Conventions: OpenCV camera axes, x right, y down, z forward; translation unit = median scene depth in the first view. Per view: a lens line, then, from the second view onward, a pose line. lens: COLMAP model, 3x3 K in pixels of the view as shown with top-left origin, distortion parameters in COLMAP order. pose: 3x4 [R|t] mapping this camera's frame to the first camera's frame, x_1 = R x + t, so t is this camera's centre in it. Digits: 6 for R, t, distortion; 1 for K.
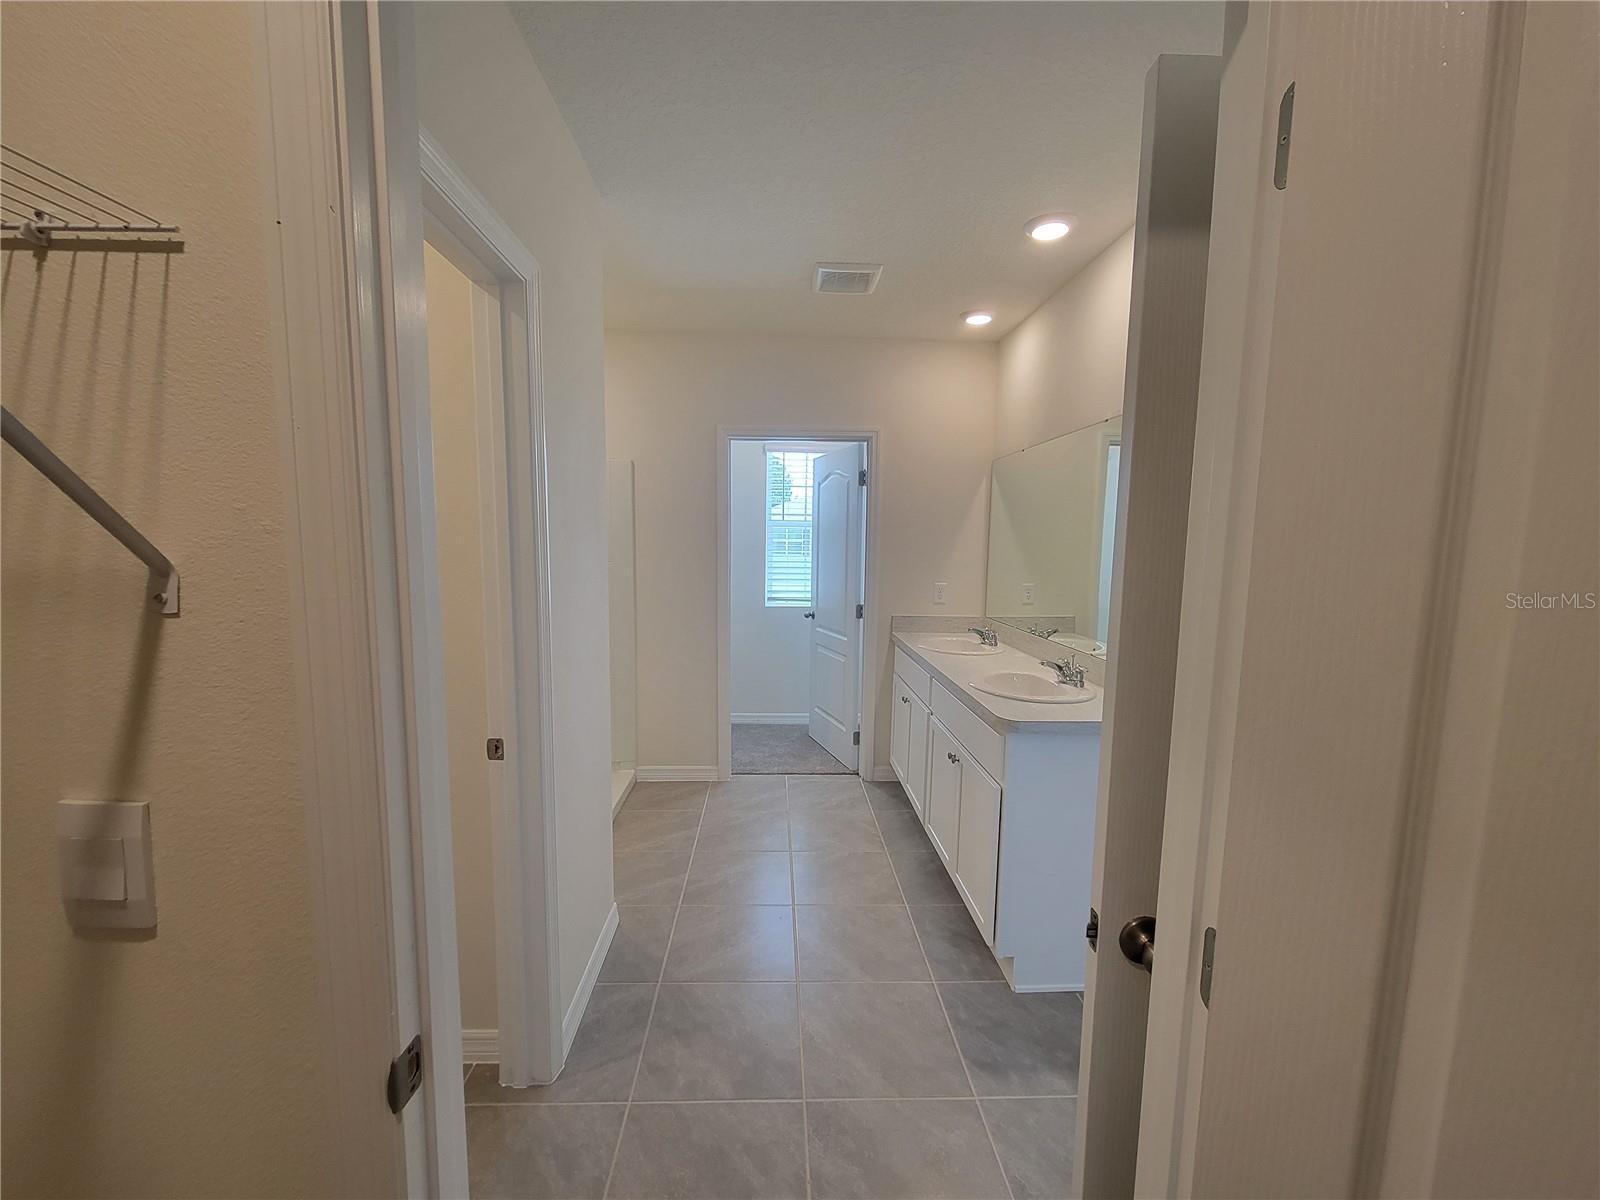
lens RADIAL K [[655.7, 0, 782.8], [0, 655.7, 608.9], [0, 0, 1]] dist [0.008526, 0.000486]
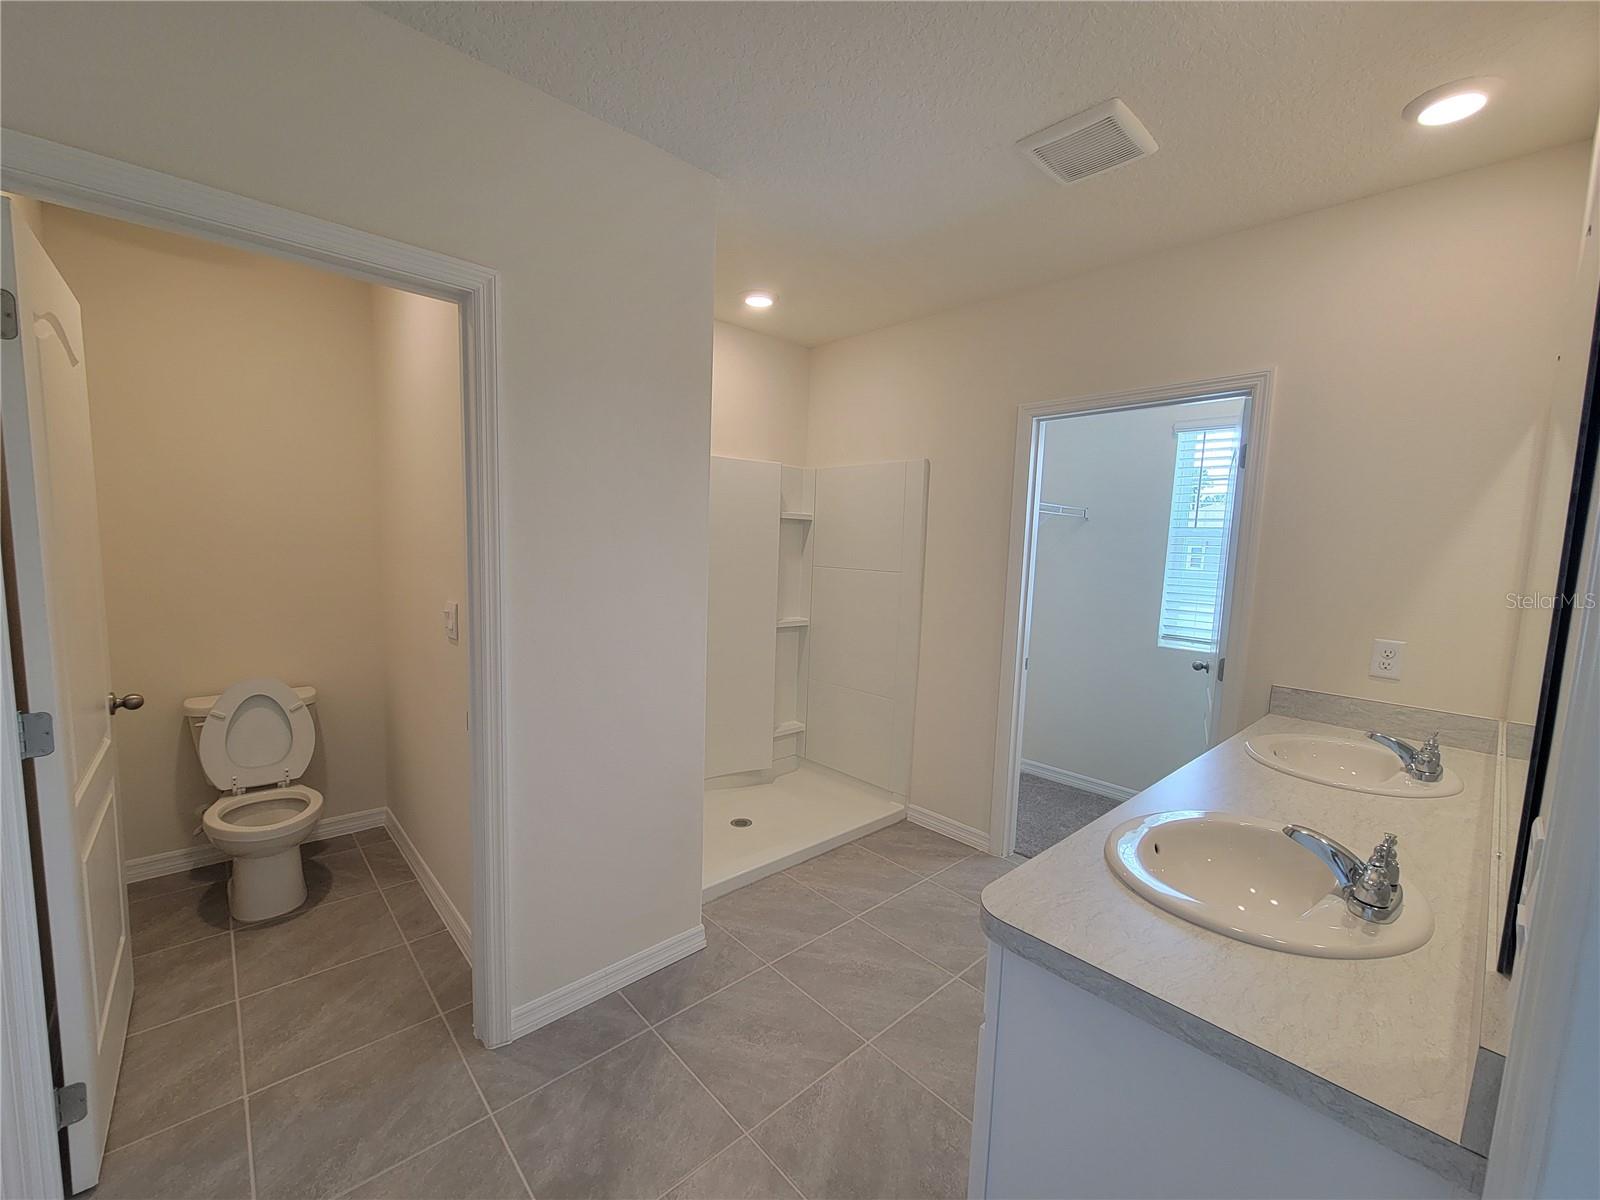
lens RADIAL K [[644.3, 0, 793.0], [0, 644.3, 605.5], [0, 0, 1]] dist [-0.002429, -0.000464]
pose [[0.650381, 0.081112, -0.755265, 0.652895], [-0.102745, 0.994539, 0.018331, -0.054041], [0.752627, 0.065677, 0.655163, 0.611244]]
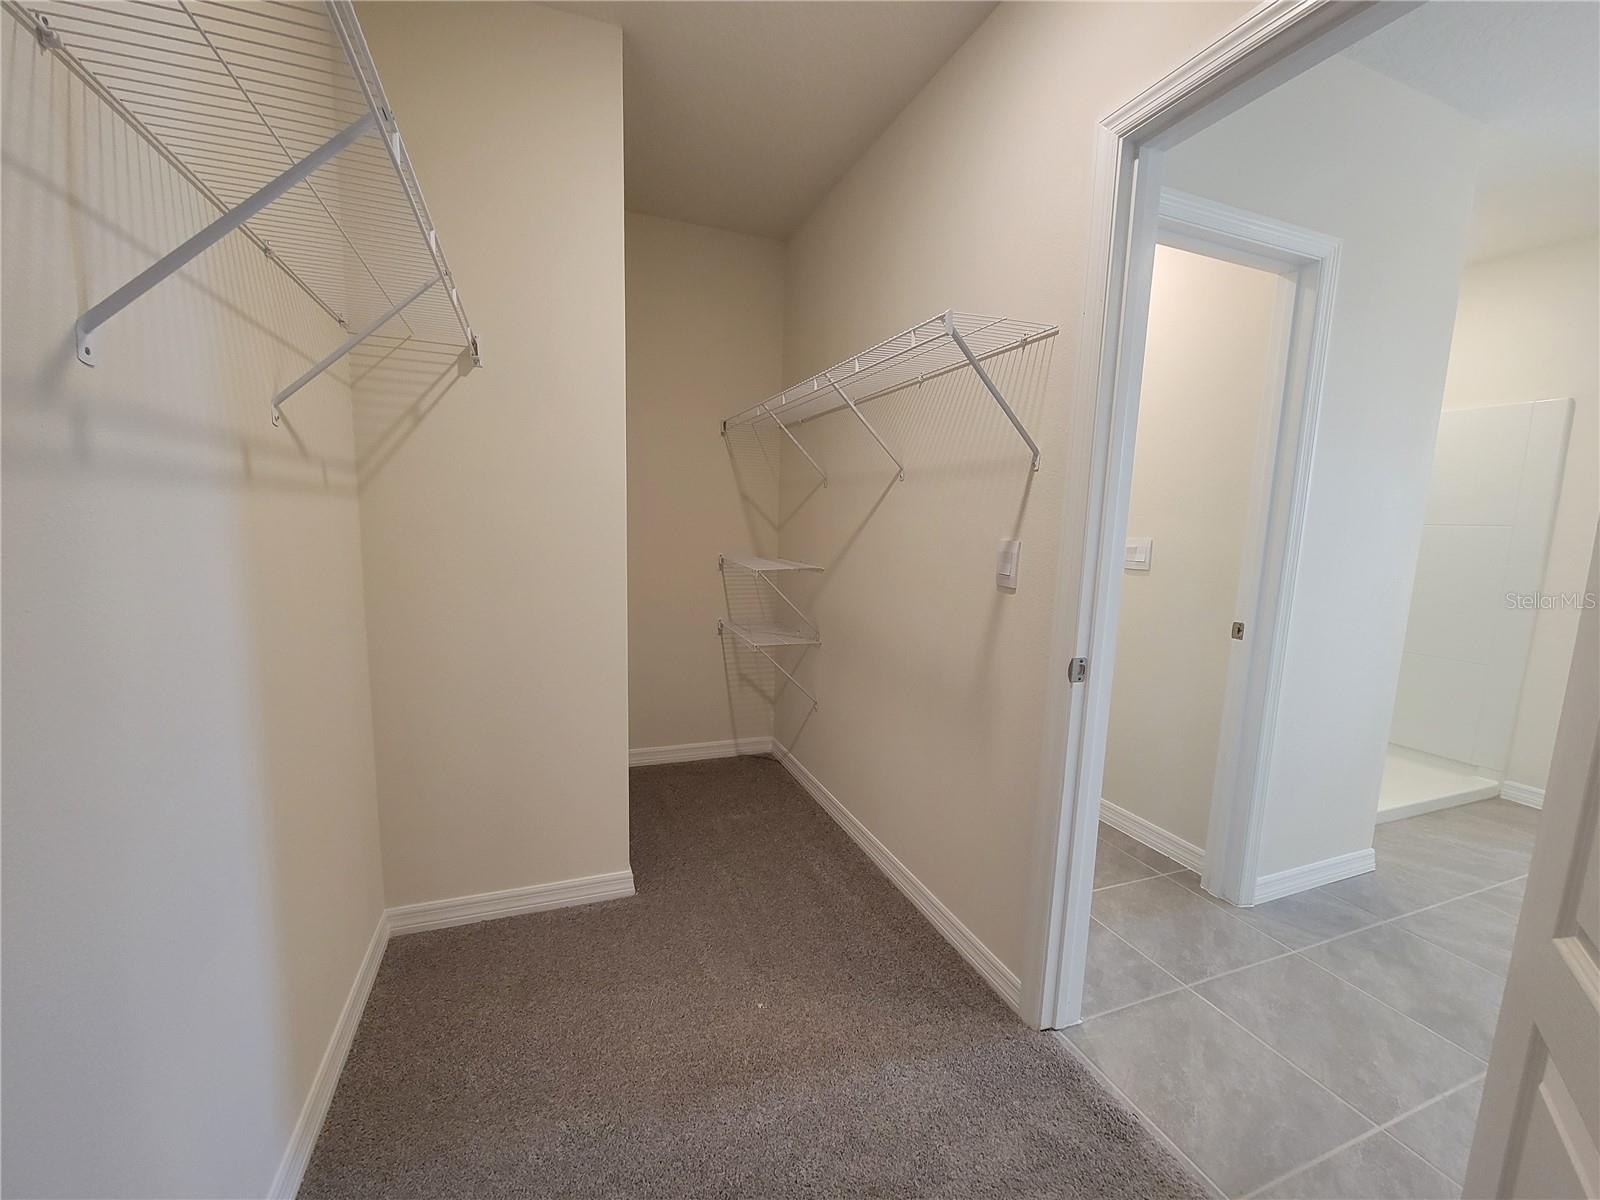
lens RADIAL K [[650.8, 0, 792.0], [0, 650.8, 612.6], [0, 0, 1]] dist [-0.000068, -0.000334]
pose [[0.339408, 0.138659, -0.930363, 0.417983], [-0.128773, 0.986613, 0.100064, 0.143216], [0.931783, 0.085843, 0.352720, -0.266849]]
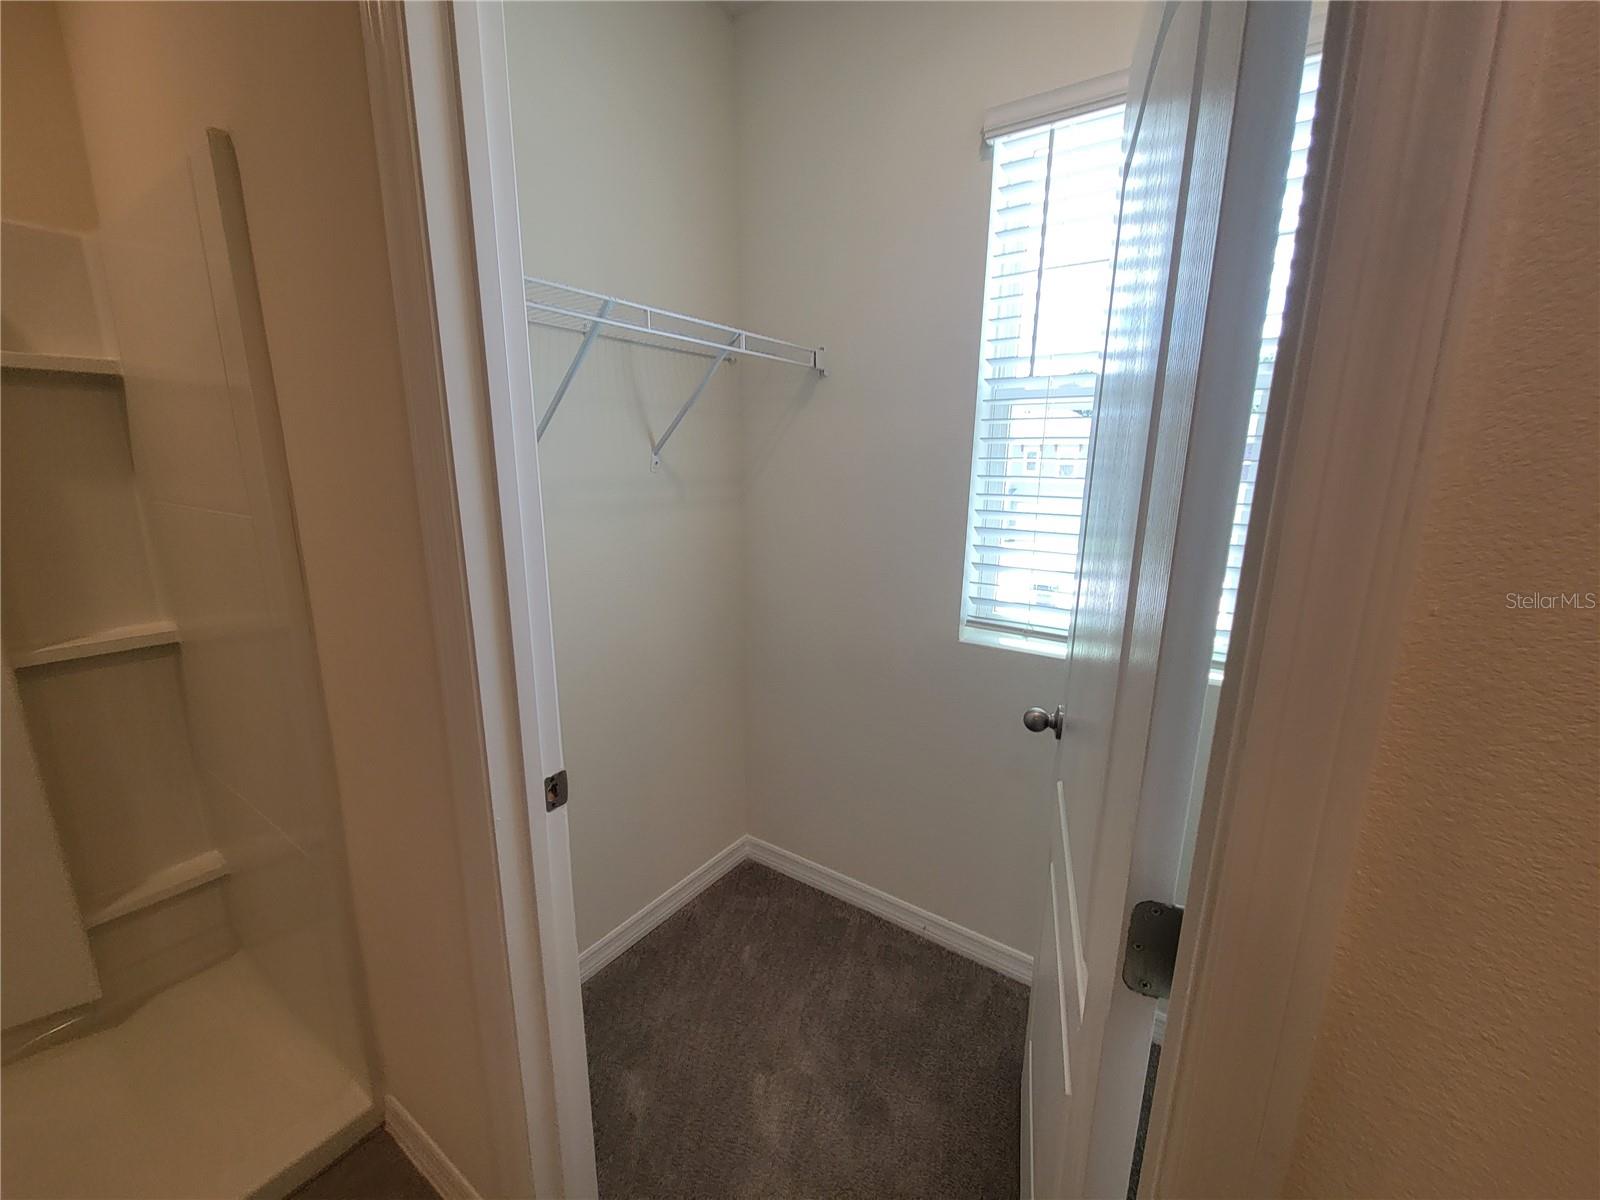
lens RADIAL K [[650.8, 0, 792.0], [0, 650.8, 612.6], [0, 0, 1]] dist [-0.000068, -0.000334]
pose [[0.797578, 0.129772, -0.589091, 0.272906], [-0.058213, 0.988585, 0.138963, -0.164358], [0.600400, -0.076541, 0.796028, 1.811571]]
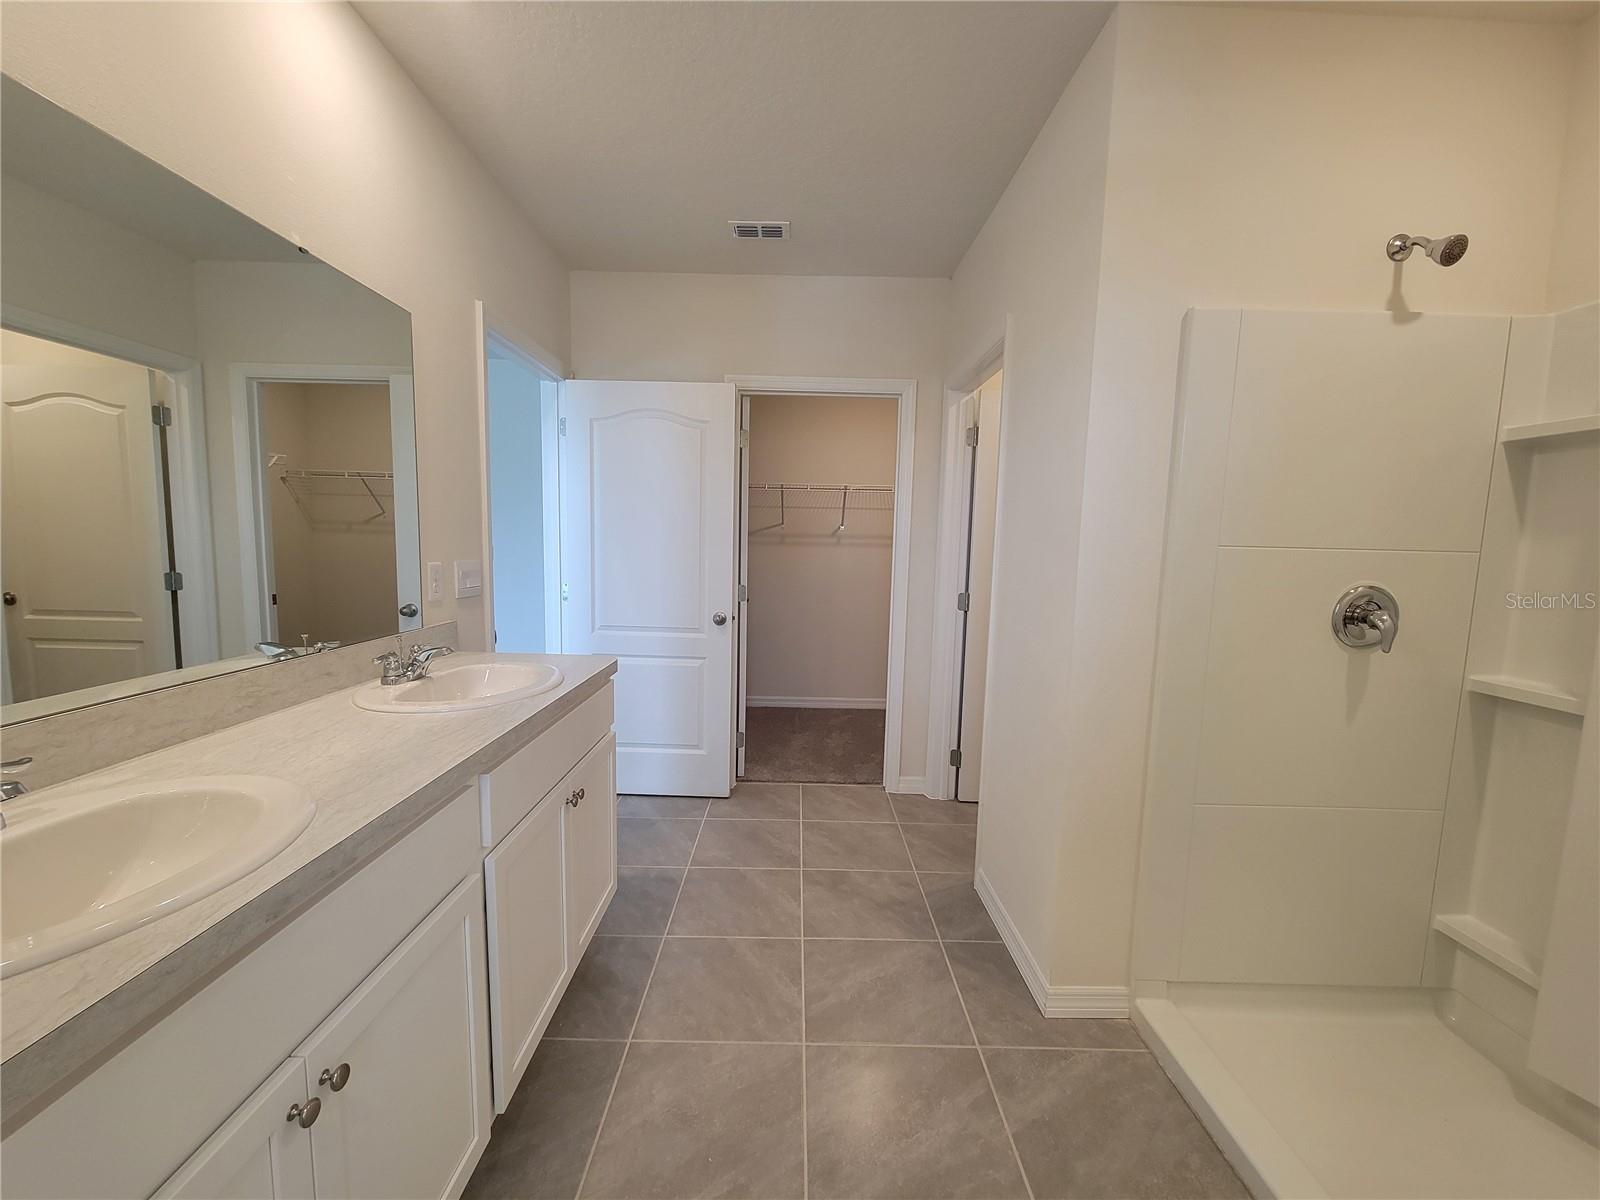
lens RADIAL K [[630.2, 0, 800.0], [0, 630.2, 600.0], [0, 0, 1]] dist [0.000076, -0.000072]
pose [[-0.999271, -0.037453, 0.007435, 0.046711], [-0.035214, 0.979199, 0.199822, -0.149012], [-0.014764, 0.199414, -0.979804, 2.141761]]
